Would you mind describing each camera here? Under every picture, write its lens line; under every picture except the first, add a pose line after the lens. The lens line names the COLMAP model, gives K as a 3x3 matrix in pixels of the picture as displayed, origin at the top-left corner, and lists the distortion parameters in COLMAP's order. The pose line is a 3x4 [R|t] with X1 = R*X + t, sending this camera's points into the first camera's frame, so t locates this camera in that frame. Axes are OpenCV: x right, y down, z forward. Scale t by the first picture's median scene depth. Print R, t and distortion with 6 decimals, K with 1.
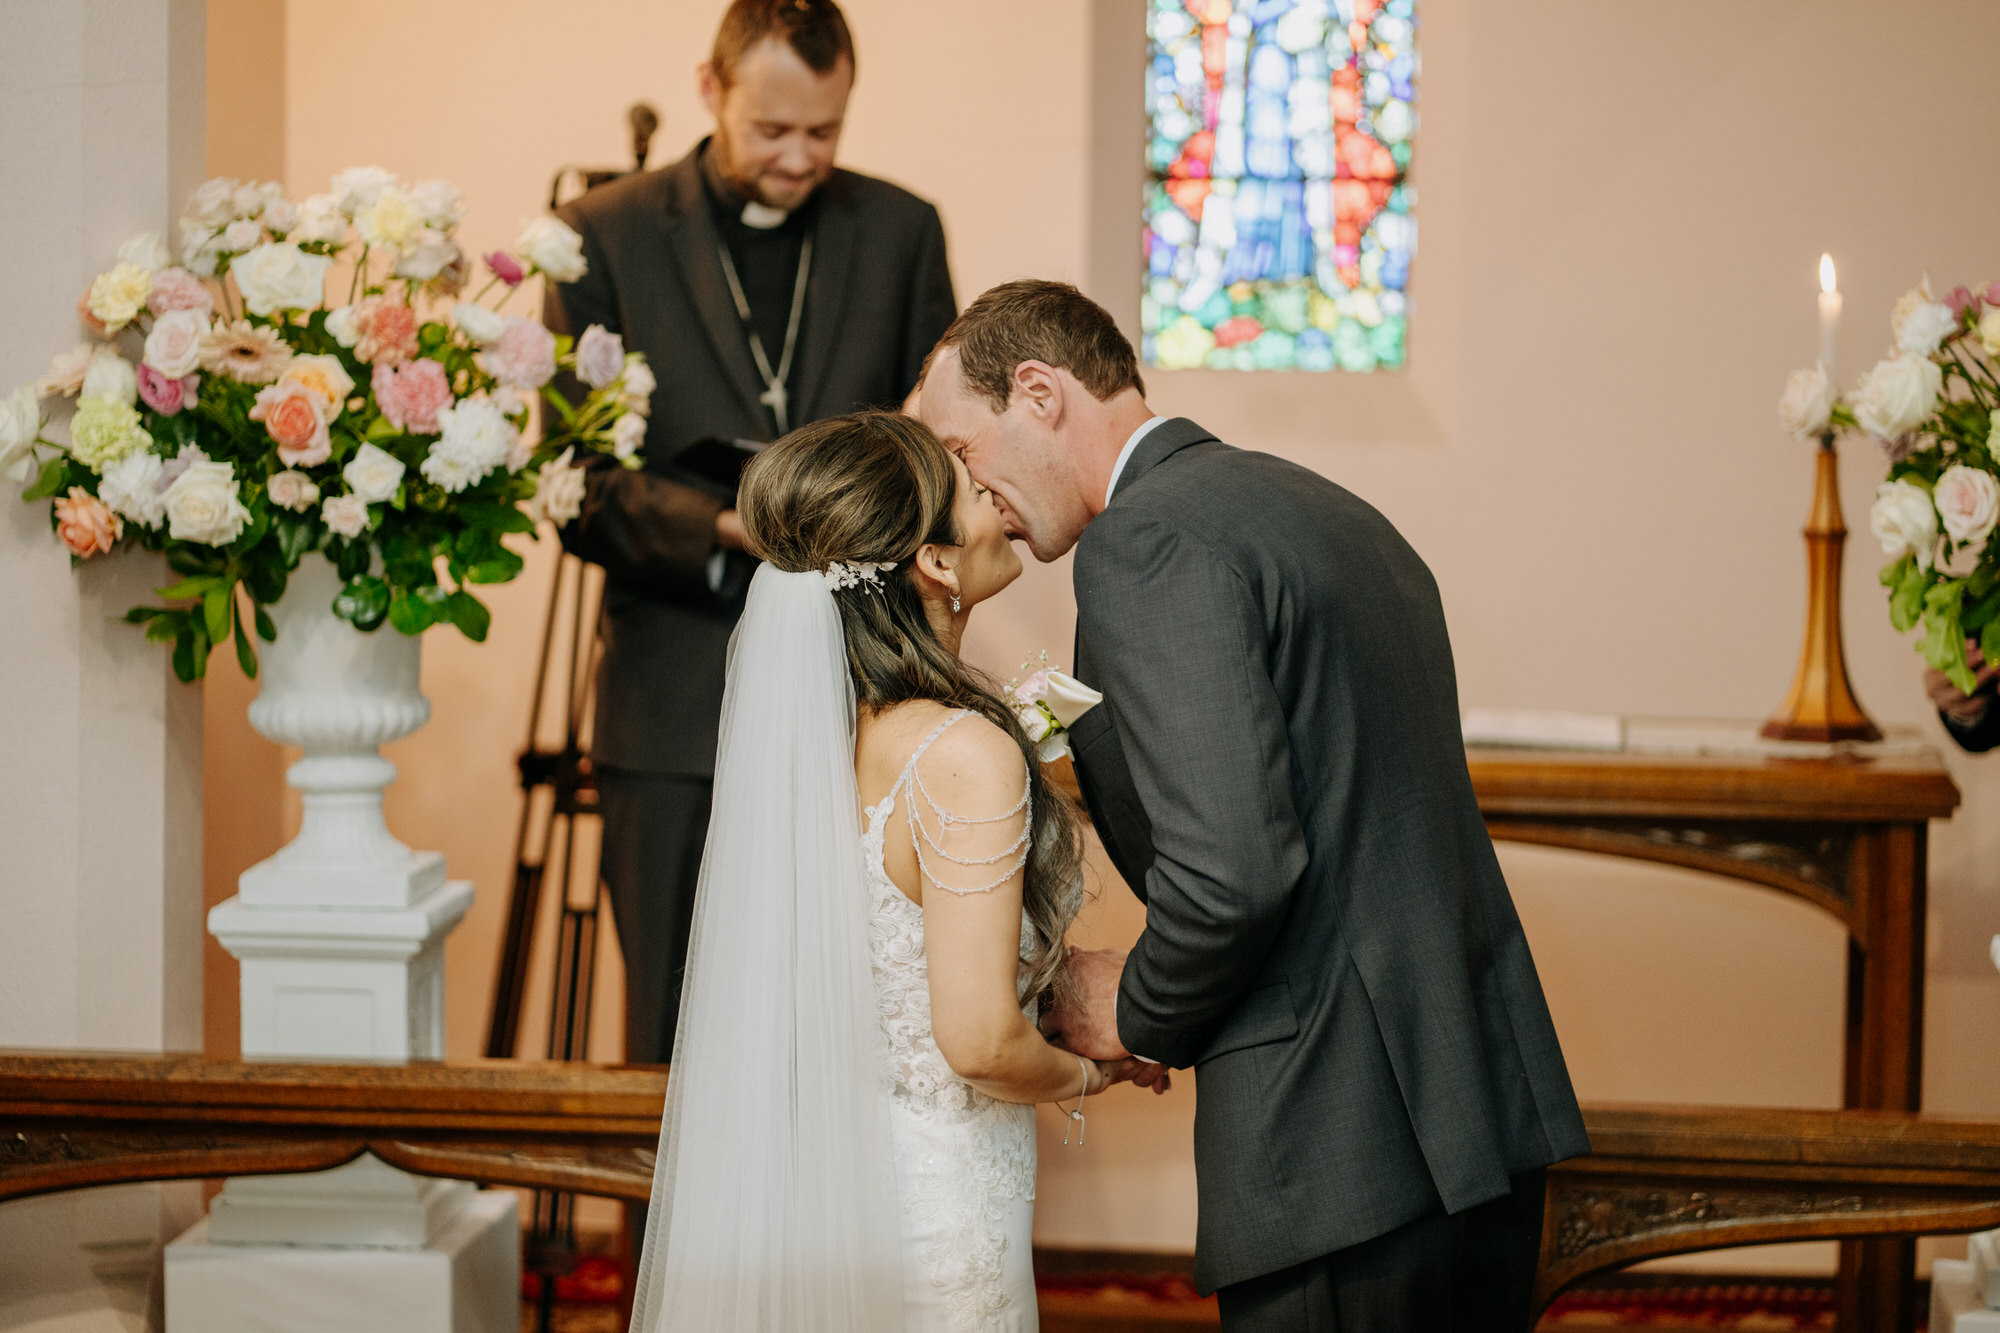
lens RADIAL K [[4762.8, 0, 1000.0], [0, 4762.8, 666.5], [0, 0, 1]] dist [0.073535, -1.276593]
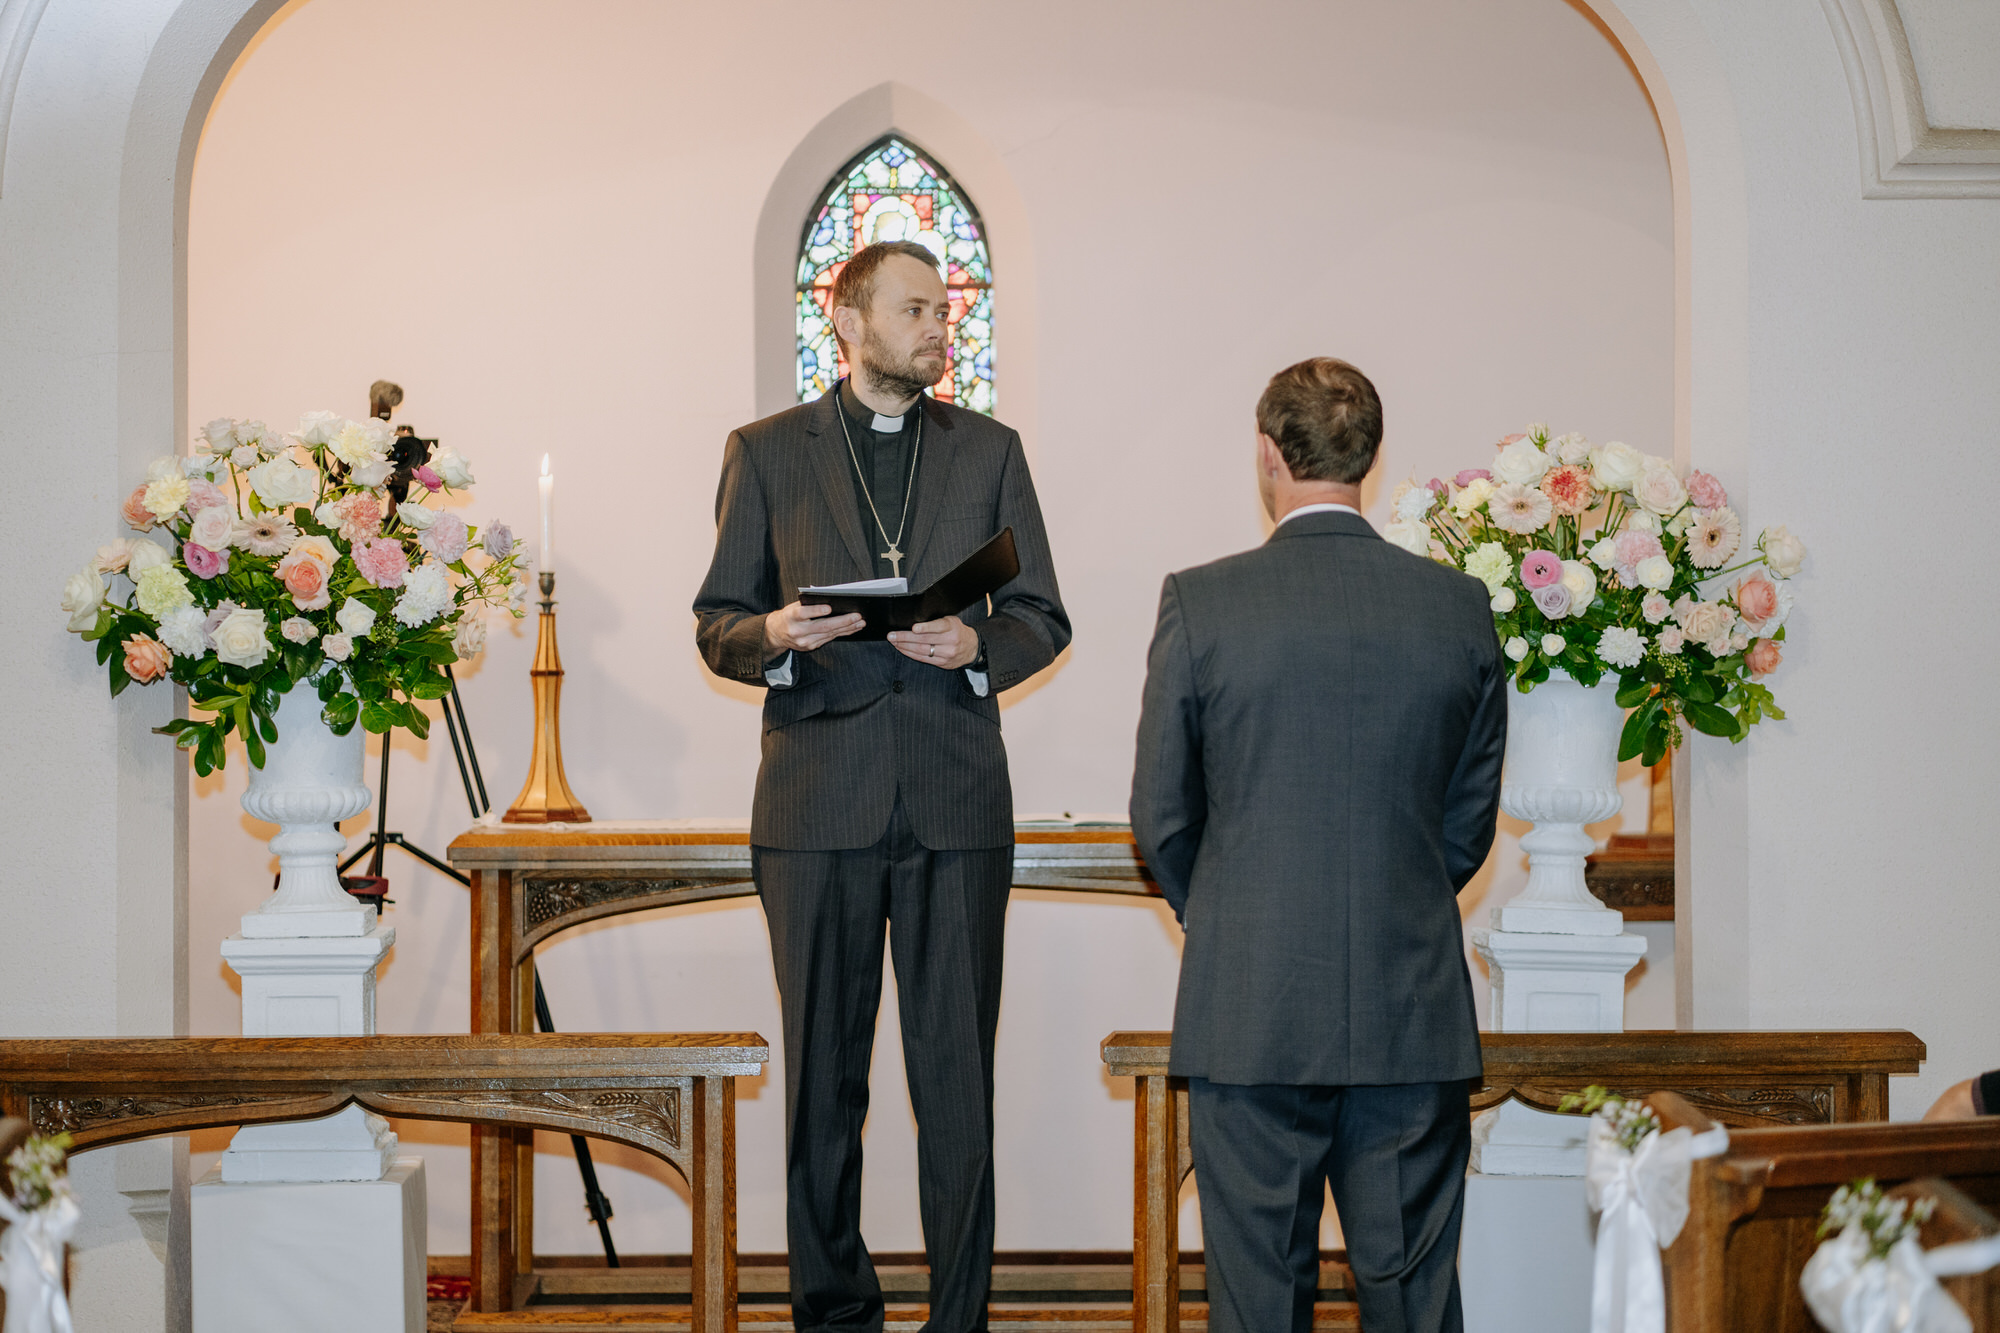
lens RADIAL K [[4762.8, 0, 1000.0], [0, 4762.8, 666.5], [0, 0, 1]] dist [0.073535, -1.276593]
pose [[0.989609, -0.016309, 0.142854, -0.143975], [0.027713, 0.996552, -0.078208, 0.090386], [-0.141086, 0.081354, 0.986649, -0.428177]]
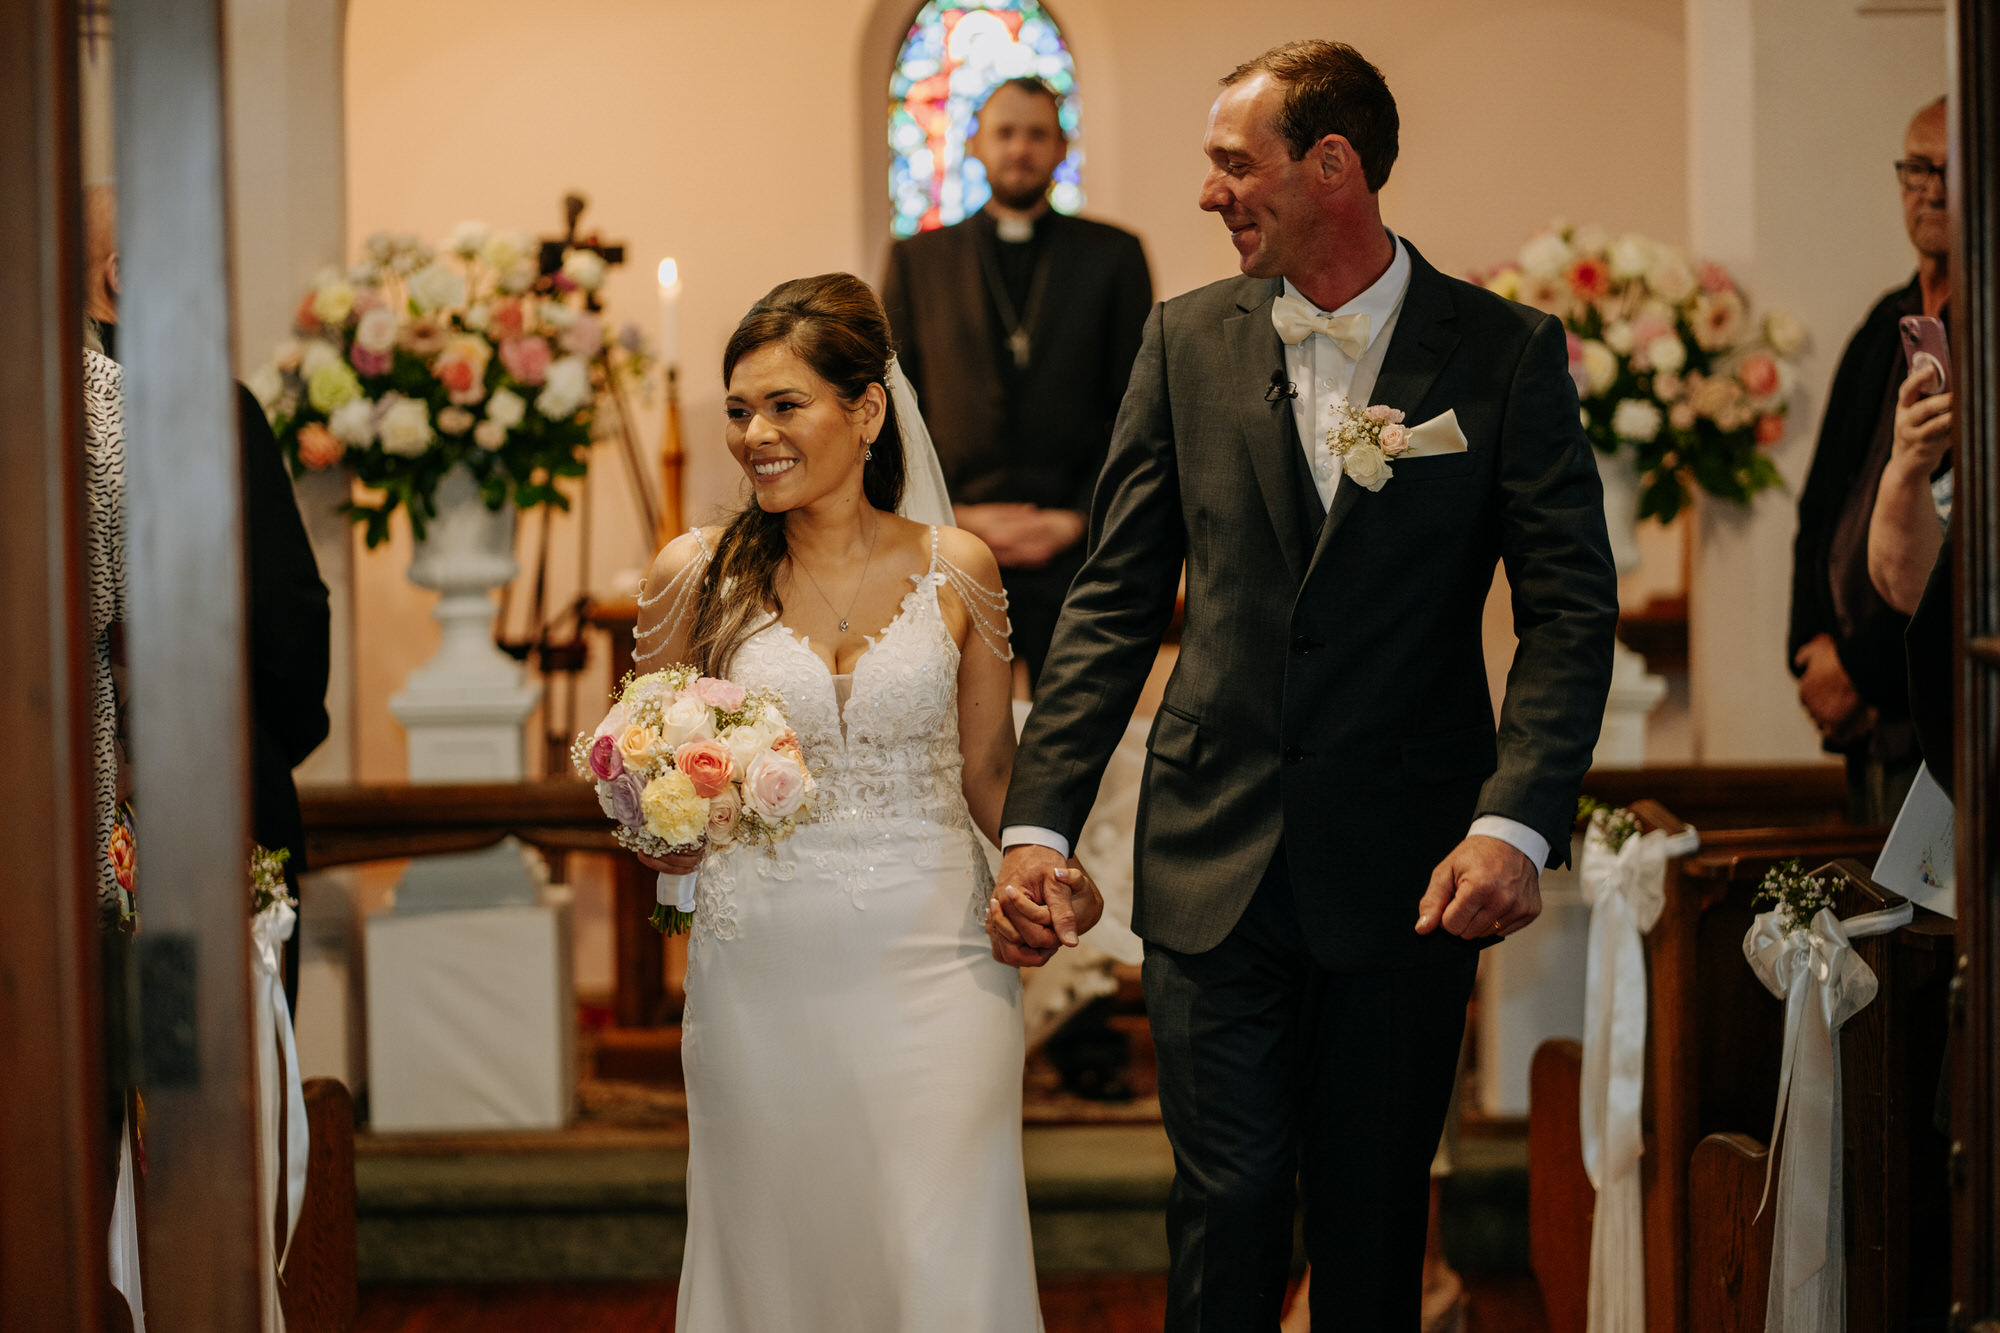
lens RADIAL K [[4762.8, 0, 1000.0], [0, 4762.8, 666.5], [0, 0, 1]] dist [0.073535, -1.276593]
pose [[0.992294, -0.033733, 0.119222, -0.159695], [0.038132, 0.998666, -0.034812, 0.107505], [-0.117889, 0.039090, 0.992257, -0.600187]]
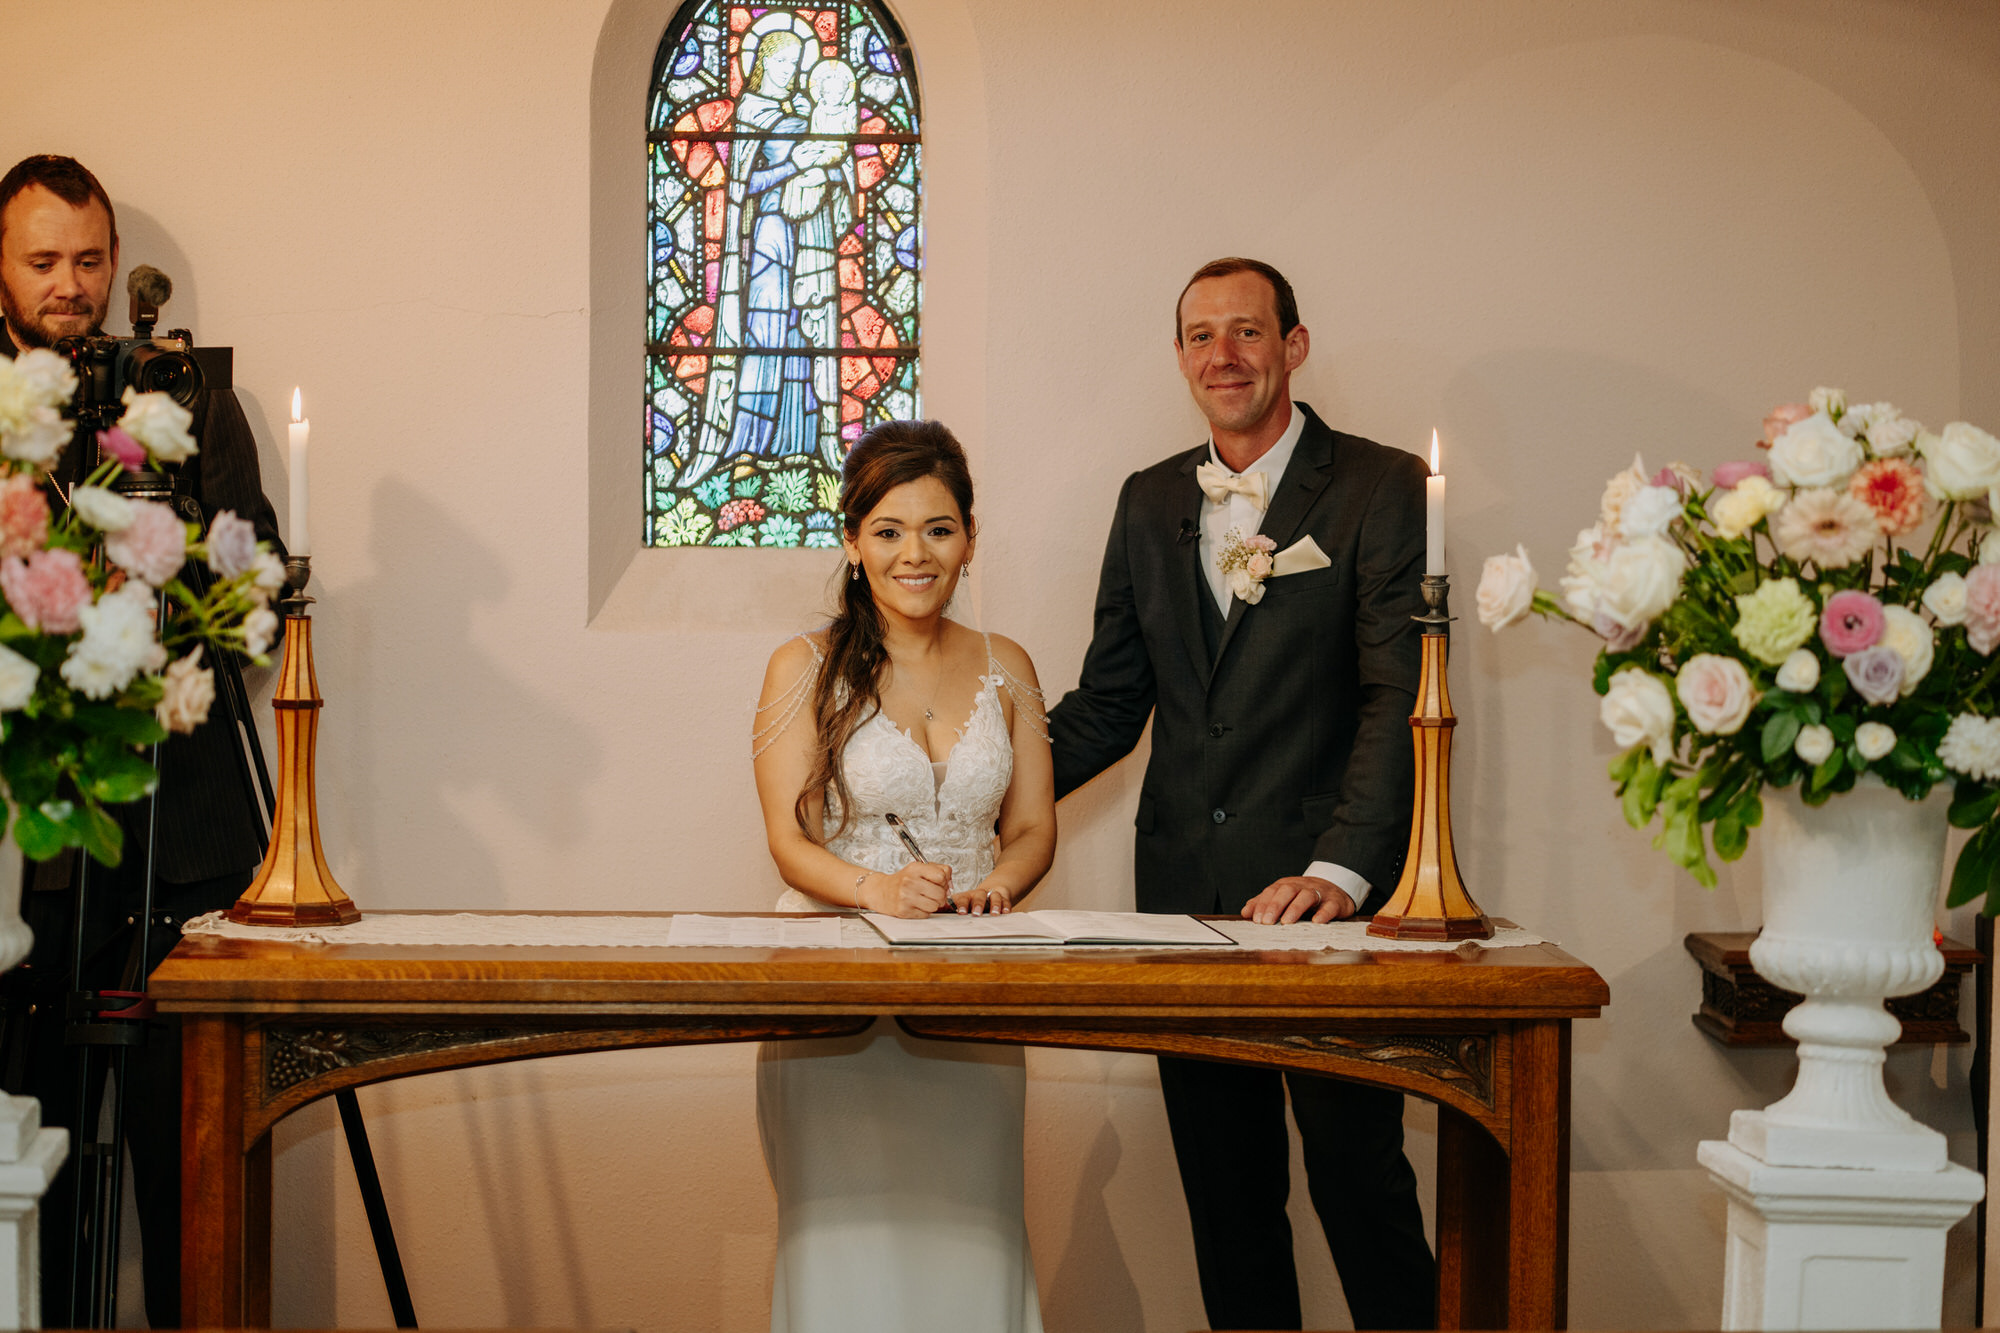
lens RADIAL K [[4762.8, 0, 1000.0], [0, 4762.8, 666.5], [0, 0, 1]] dist [0.073535, -1.276593]
pose [[0.979069, -0.009027, 0.203330, -0.129963], [0.016239, 0.999296, -0.033828, -0.009298], [-0.202881, 0.036422, 0.978526, 0.086141]]
